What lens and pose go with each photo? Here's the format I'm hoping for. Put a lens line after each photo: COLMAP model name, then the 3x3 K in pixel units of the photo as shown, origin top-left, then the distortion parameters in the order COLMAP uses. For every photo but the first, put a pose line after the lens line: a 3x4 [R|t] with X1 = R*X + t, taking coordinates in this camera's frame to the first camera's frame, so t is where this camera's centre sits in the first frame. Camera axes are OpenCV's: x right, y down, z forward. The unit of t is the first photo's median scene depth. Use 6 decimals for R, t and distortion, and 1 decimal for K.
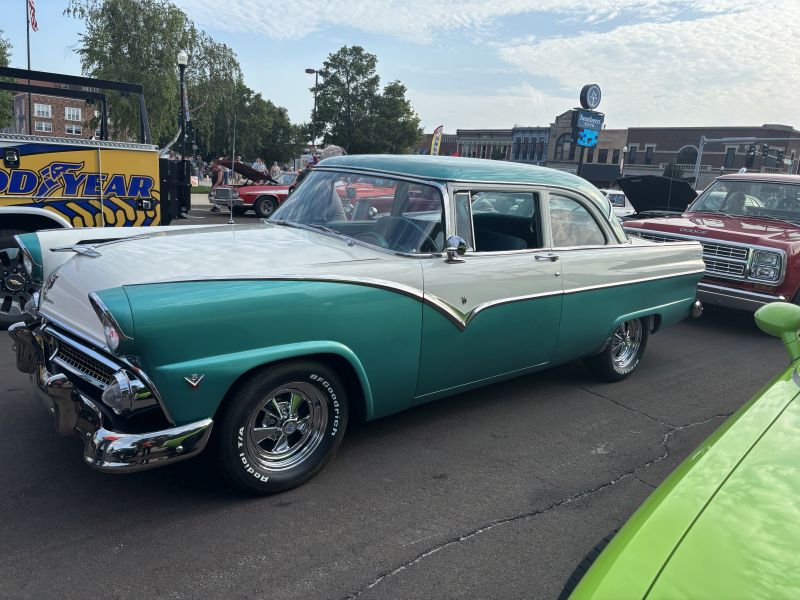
lens RADIAL K [[605.0, 0, 401.3], [0, 605.0, 300.6], [0, 0, 1]] dist [0.007422, -0.010105]
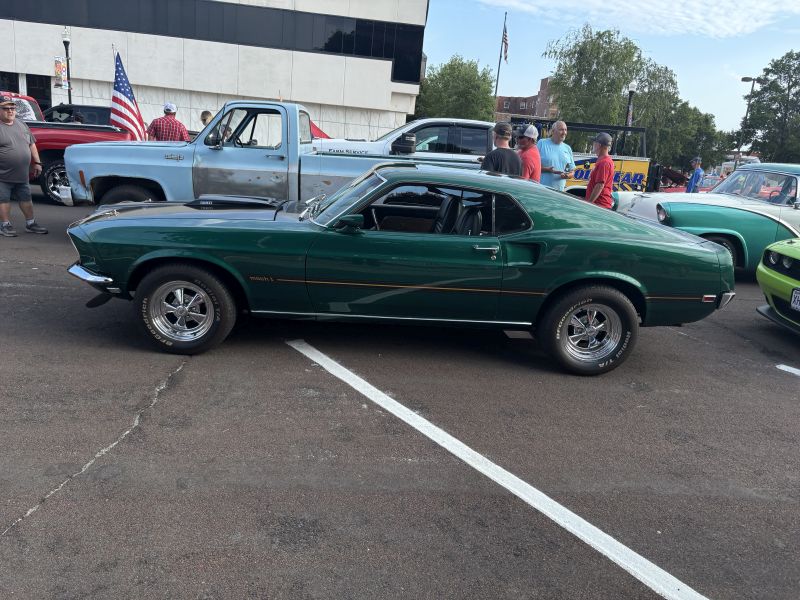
lens RADIAL K [[605.0, 0, 399.5], [0, 605.0, 302.6], [0, 0, 1]] dist [0.007422, -0.010105]
pose [[0.803572, 0.134309, -0.579856, 0.019400], [-0.138895, 0.989625, 0.036740, 0.032276], [0.578775, 0.051016, 0.813890, -0.135628]]
